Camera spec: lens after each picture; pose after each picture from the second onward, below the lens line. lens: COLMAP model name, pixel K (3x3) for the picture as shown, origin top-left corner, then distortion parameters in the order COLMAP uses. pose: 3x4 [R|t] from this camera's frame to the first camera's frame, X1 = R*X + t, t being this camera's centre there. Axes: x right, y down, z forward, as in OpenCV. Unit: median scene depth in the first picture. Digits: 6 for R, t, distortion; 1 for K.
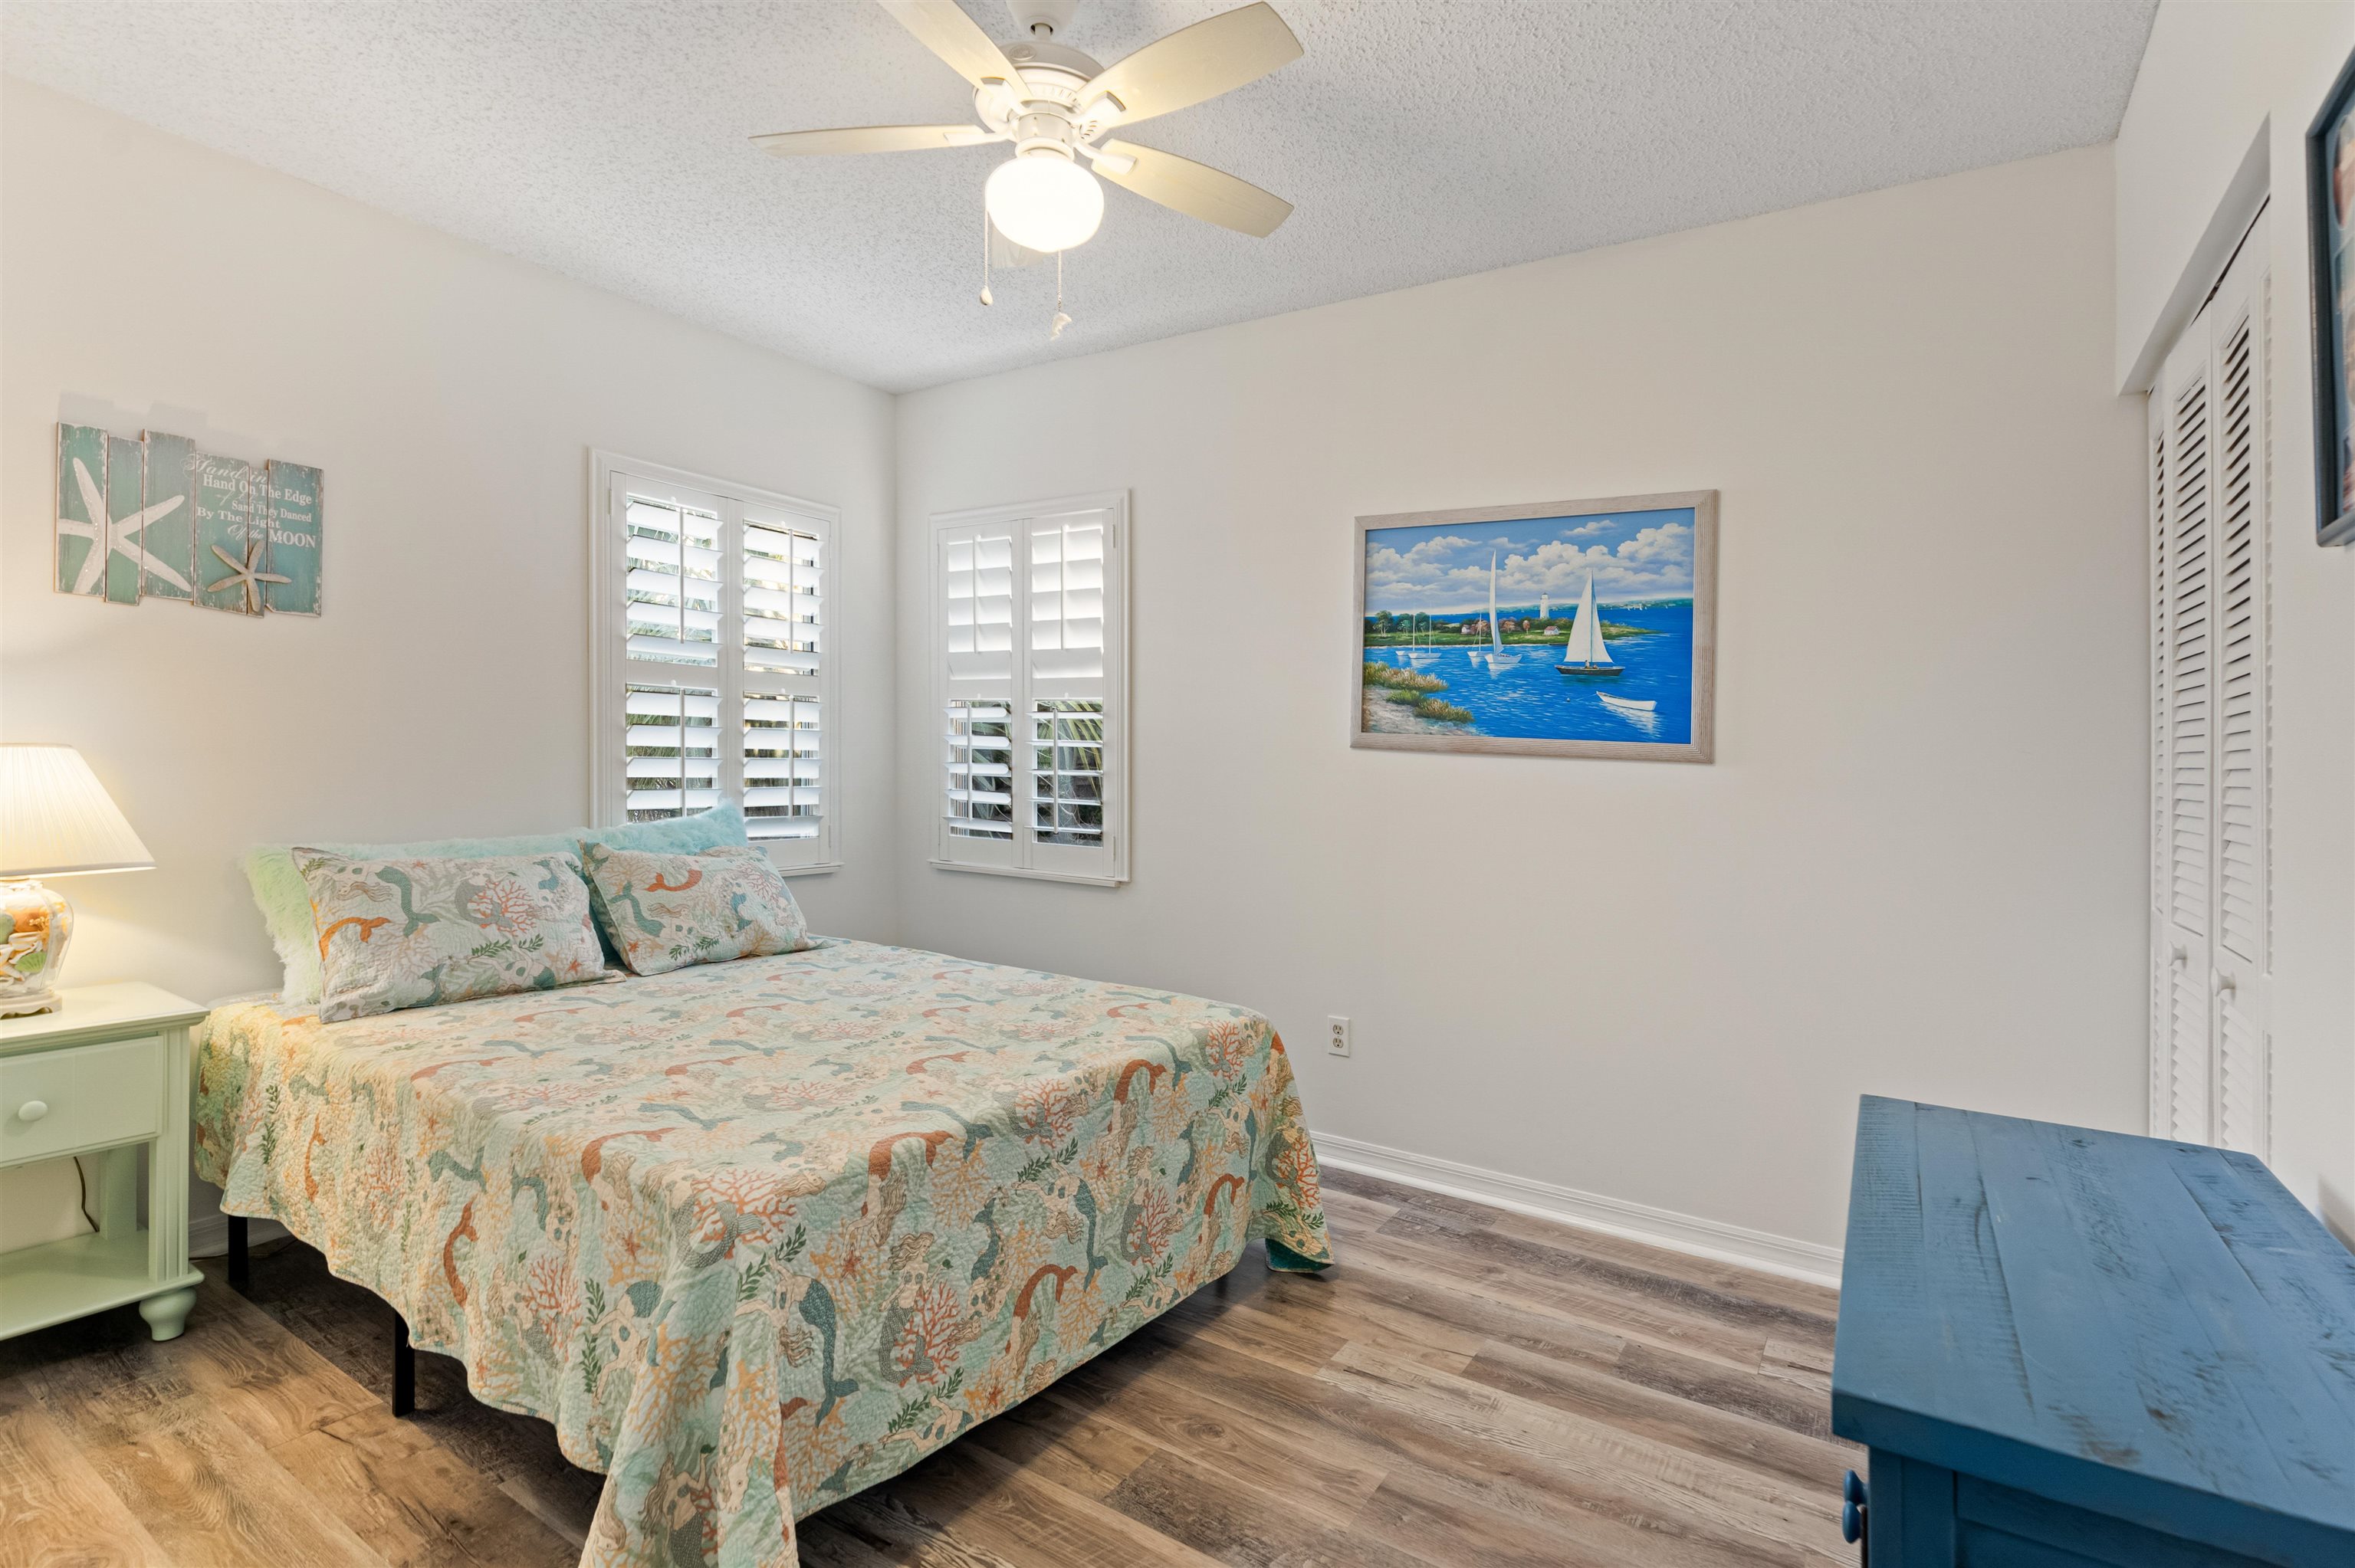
lens RADIAL K [[1094.3, 0, 1203.2], [0, 1094.3, 751.6], [0, 0, 1]] dist [-0.006999, 0.002333]
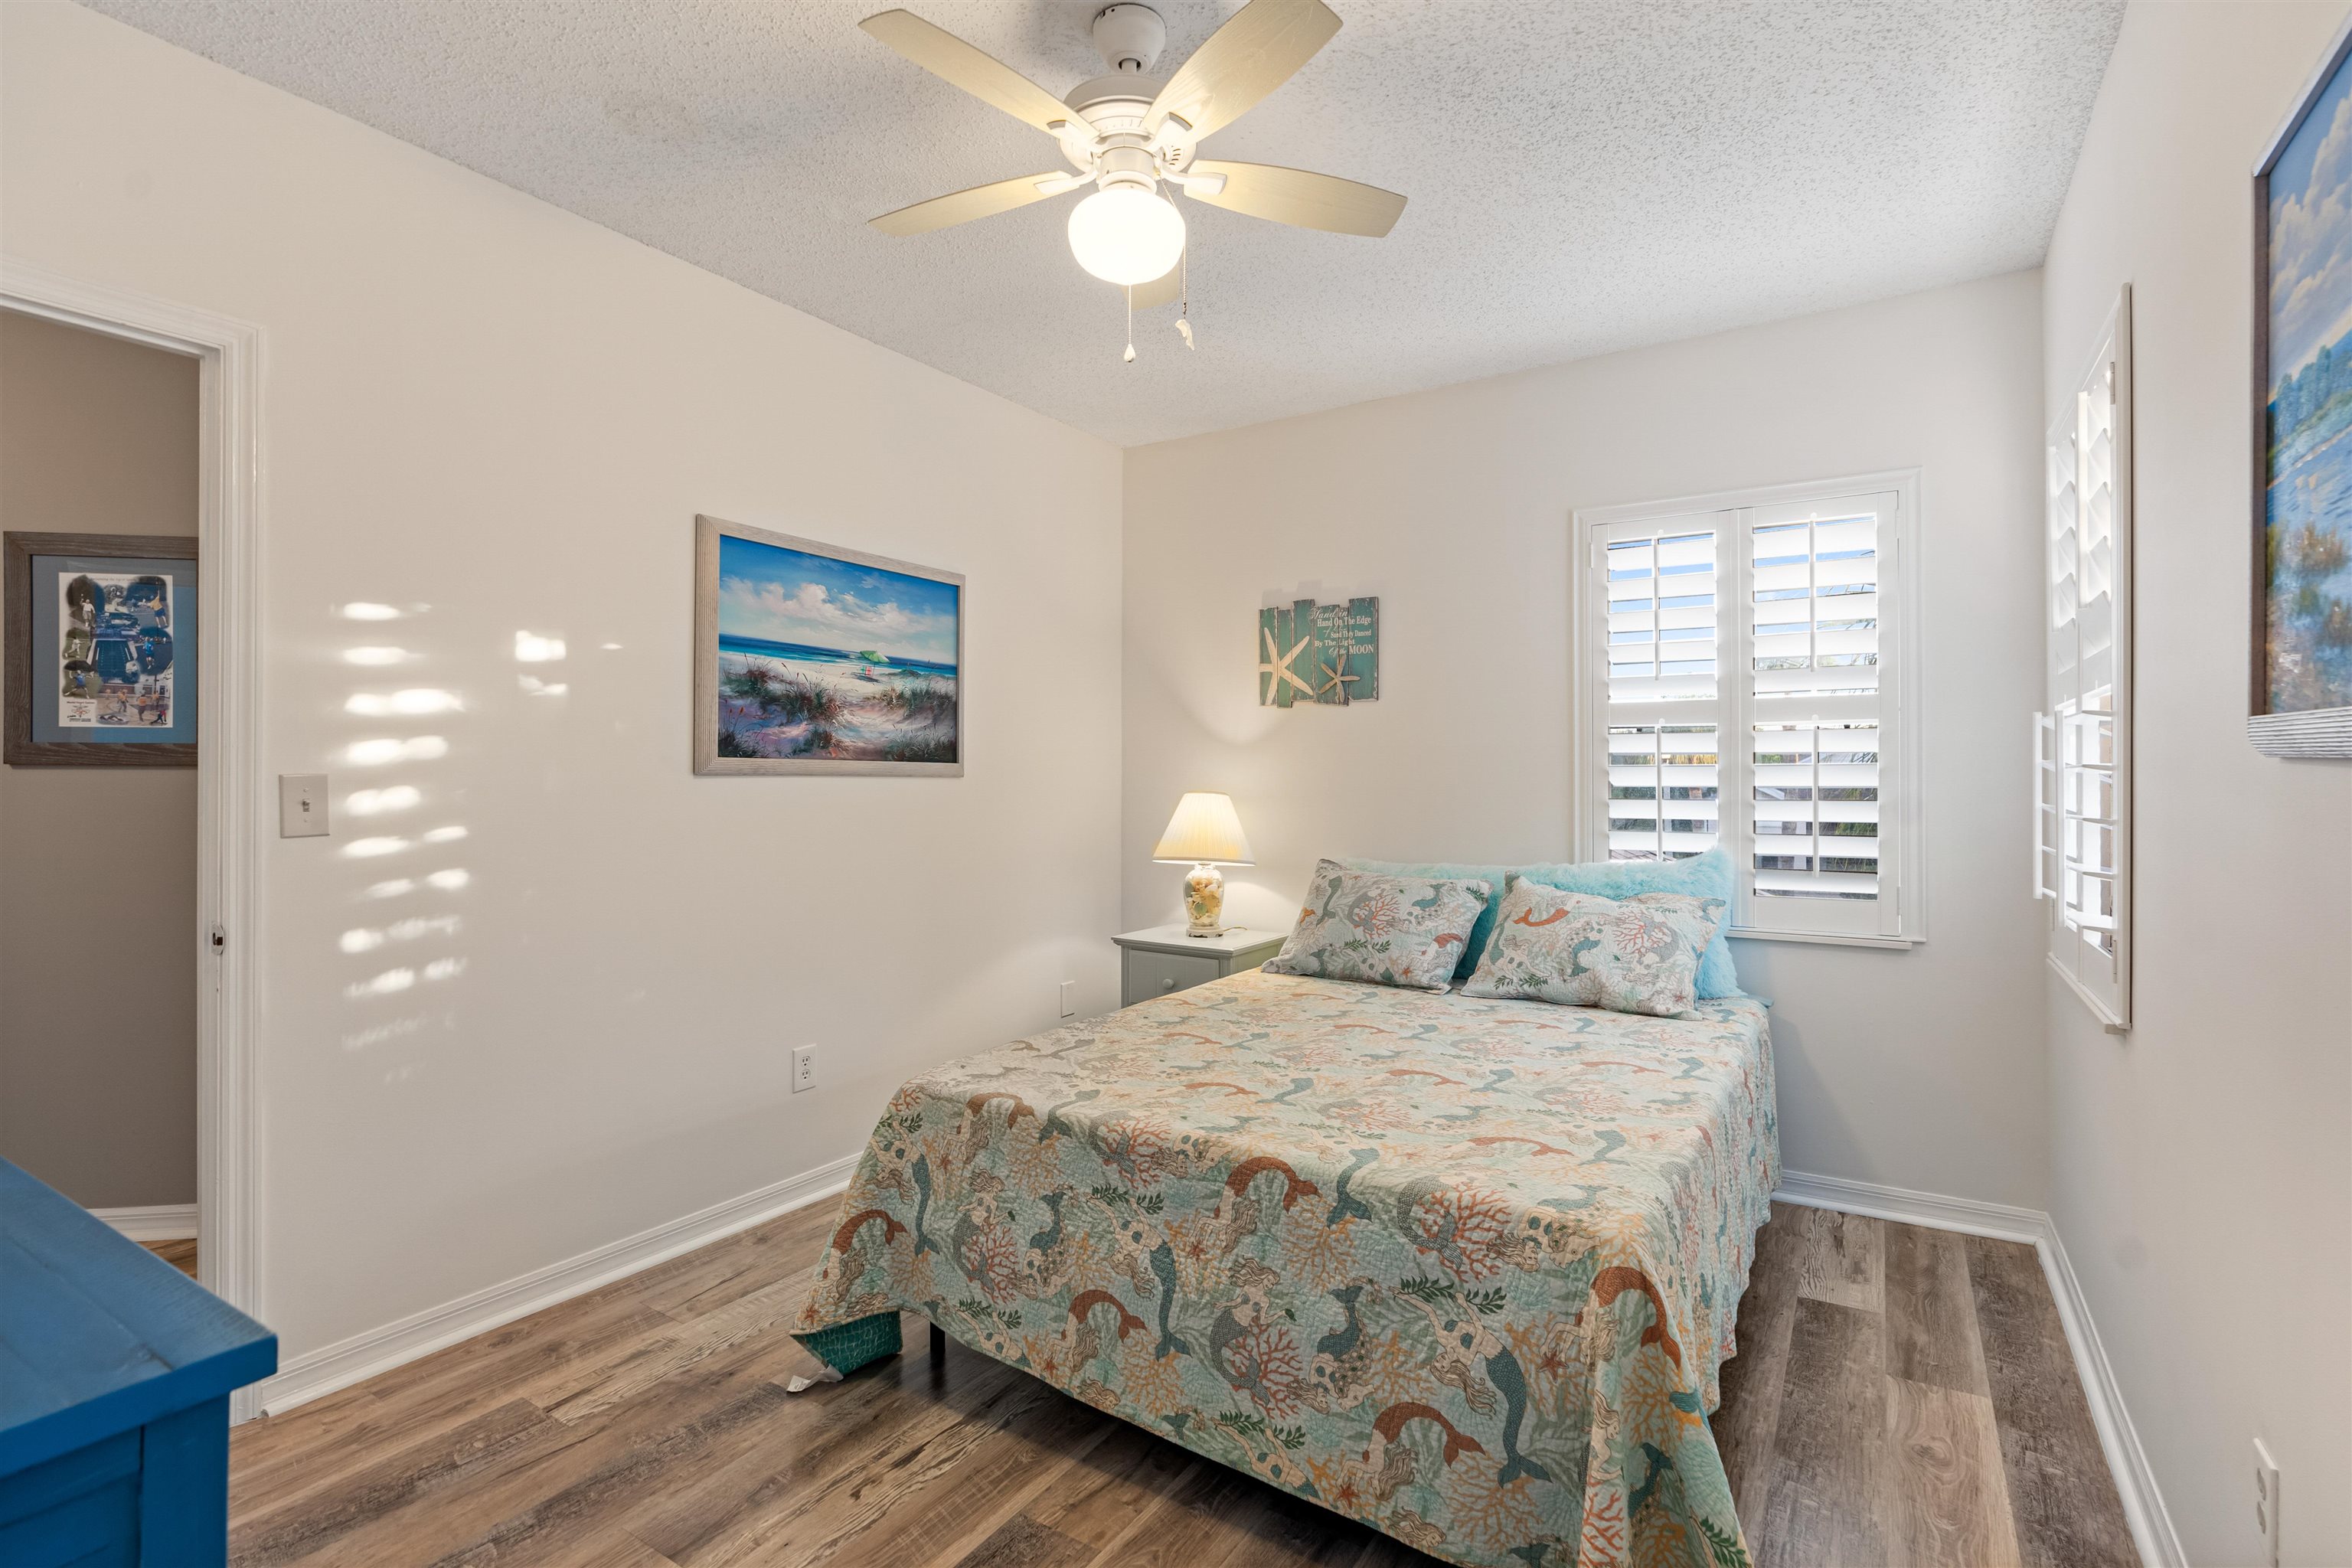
lens RADIAL K [[1093.1, 0, 1214.6], [0, 1093.1, 795.0], [0, 0, 1]] dist [-0.006999, 0.002333]
pose [[0.026293, -0.009647, -0.999608, 0.711172], [0.004843, 0.999943, -0.009523, 0.014843], [0.999643, -0.004591, 0.026338, 0.872324]]
